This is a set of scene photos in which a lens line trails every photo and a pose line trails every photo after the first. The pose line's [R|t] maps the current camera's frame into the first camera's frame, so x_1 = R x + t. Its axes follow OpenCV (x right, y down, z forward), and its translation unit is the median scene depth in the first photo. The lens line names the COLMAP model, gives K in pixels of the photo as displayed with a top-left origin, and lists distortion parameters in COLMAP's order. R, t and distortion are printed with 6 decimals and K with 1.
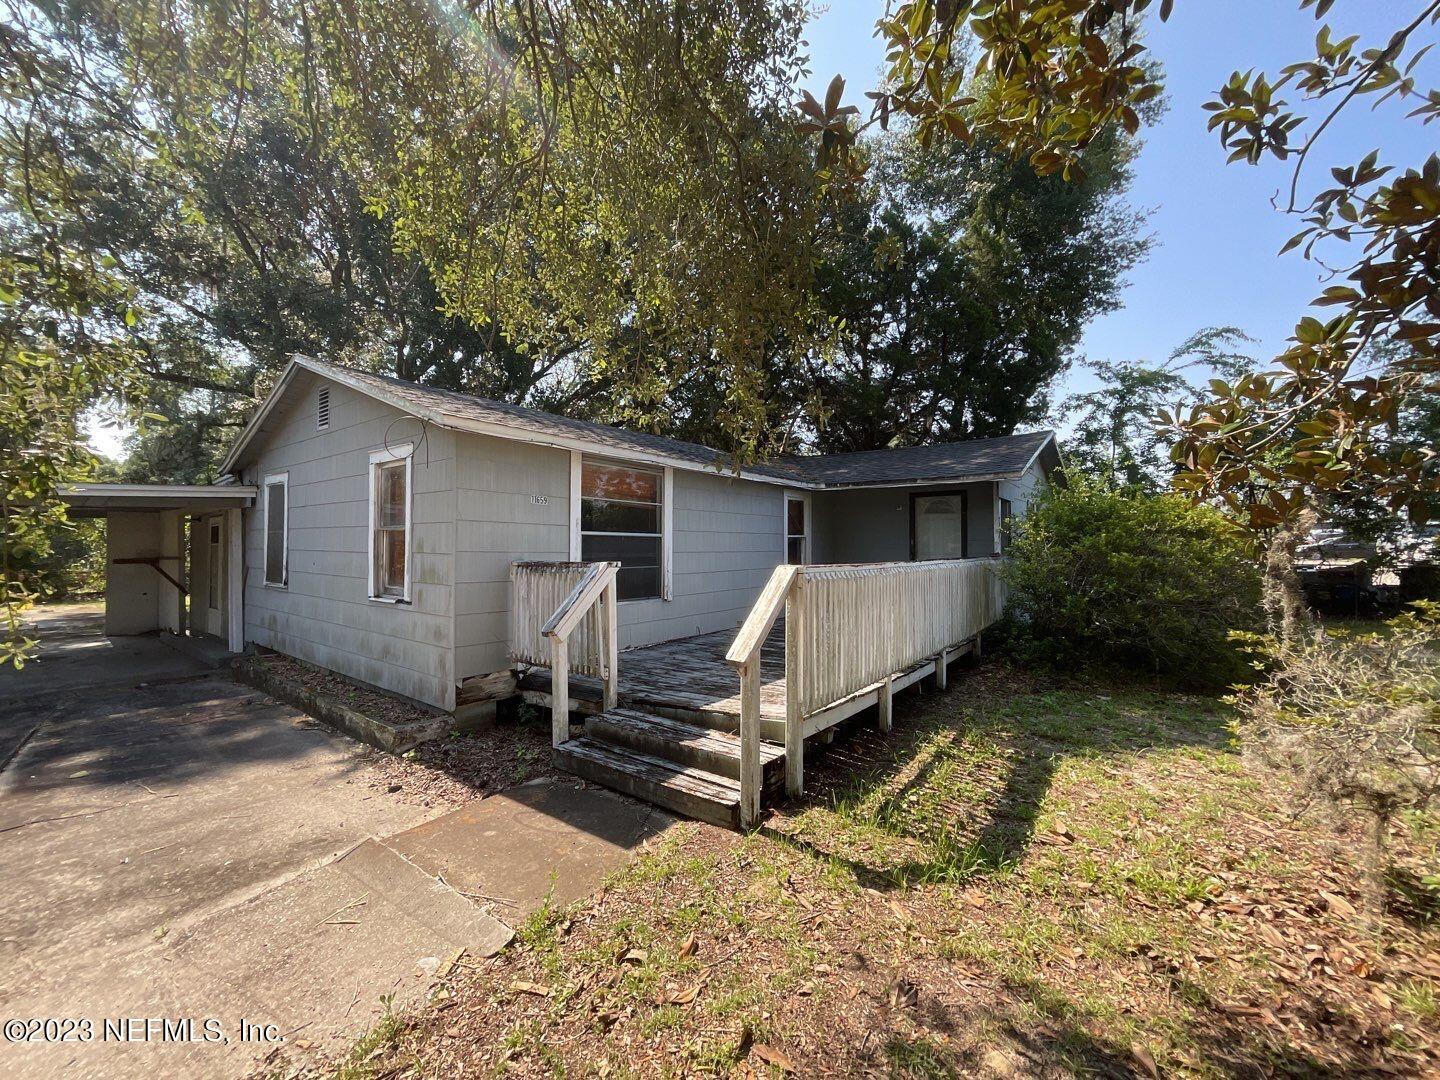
lens RADIAL K [[580.9, 0, 722.9], [0, 580.9, 536.3], [0, 0, 1]] dist [-0.001671, 0.000929]
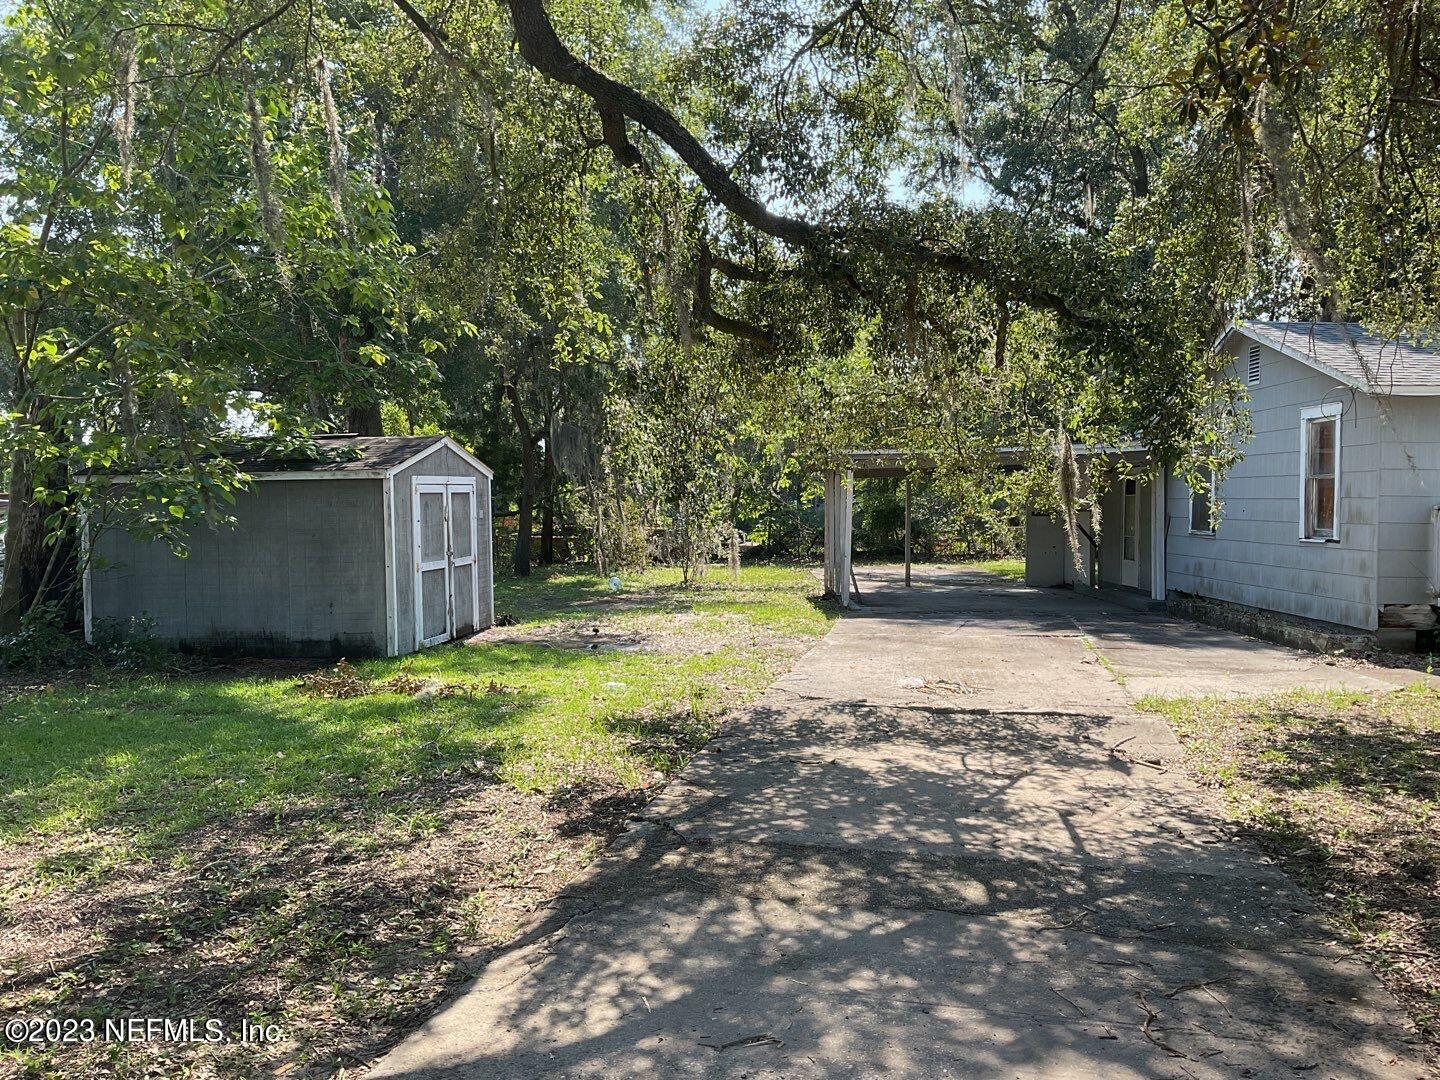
lens RADIAL K [[1190.6, 0, 720.6], [0, 1190.6, 537.4], [0, 0, 1]] dist [0.068466, -0.123725]
pose [[0.587832, 0.021998, -0.808684, 0.509965], [0.011340, 0.999308, 0.035426, 0.006382], [0.808903, -0.029995, 0.587176, -1.061297]]
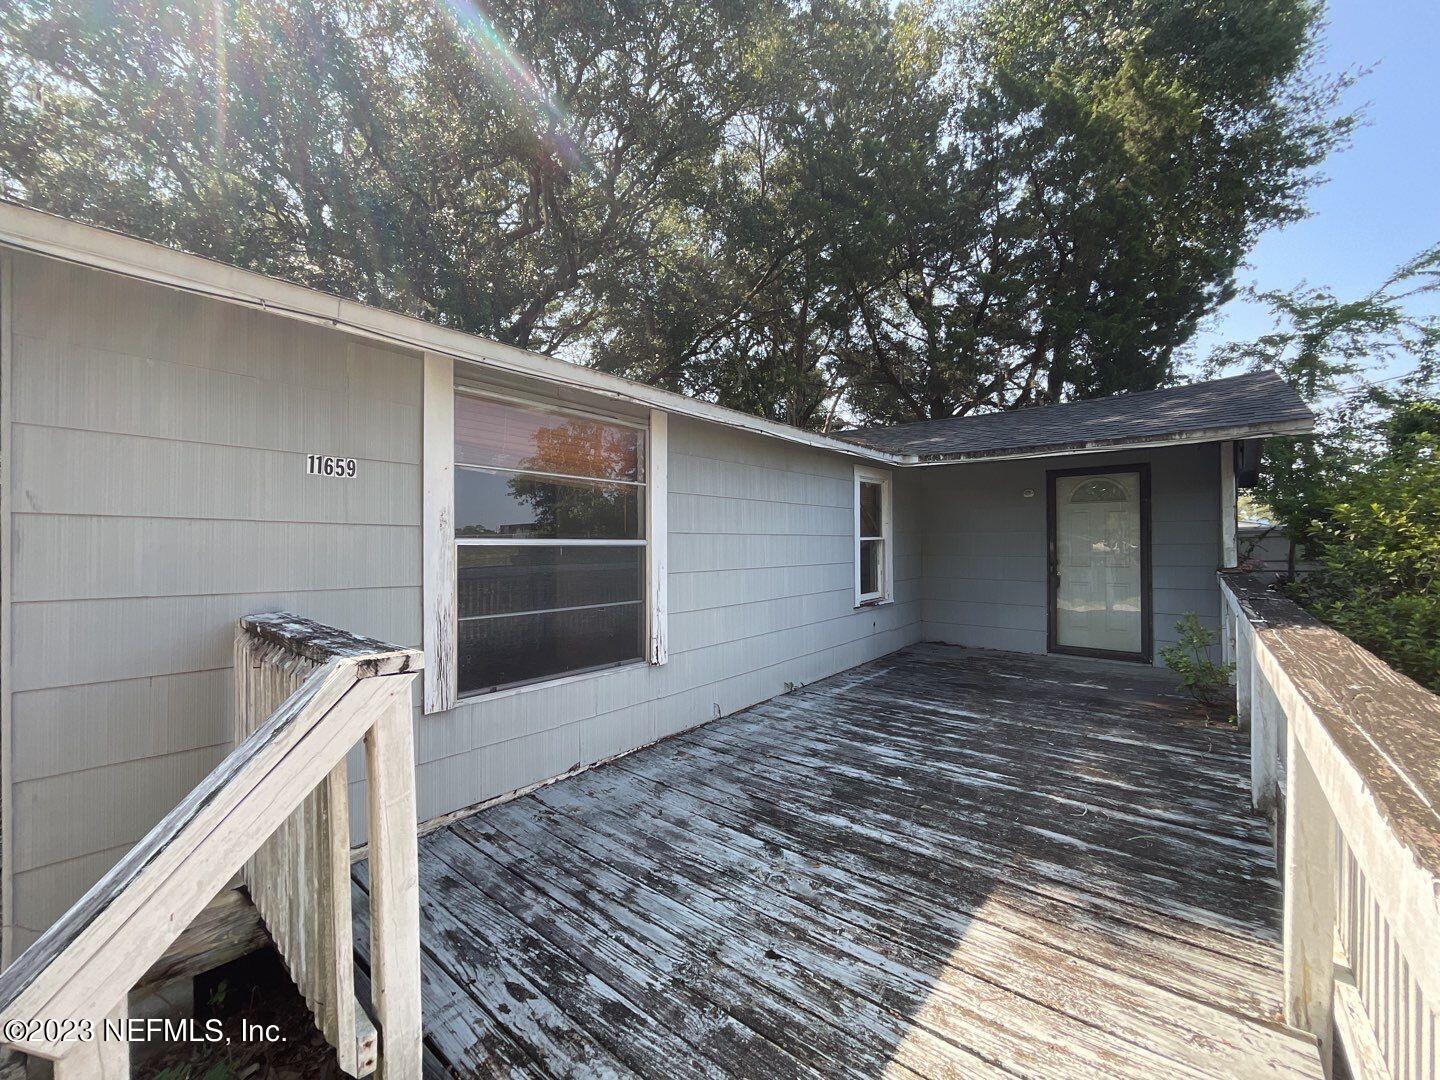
lens RADIAL K [[580.9, 0, 720.1], [0, 580.9, 539.0], [0, 0, 1]] dist [-0.001671, 0.000929]
pose [[0.998608, -0.004591, -0.052552, -0.009031], [0.005167, 0.999928, 0.010816, -0.009852], [0.052499, -0.011073, 0.998560, 0.468993]]
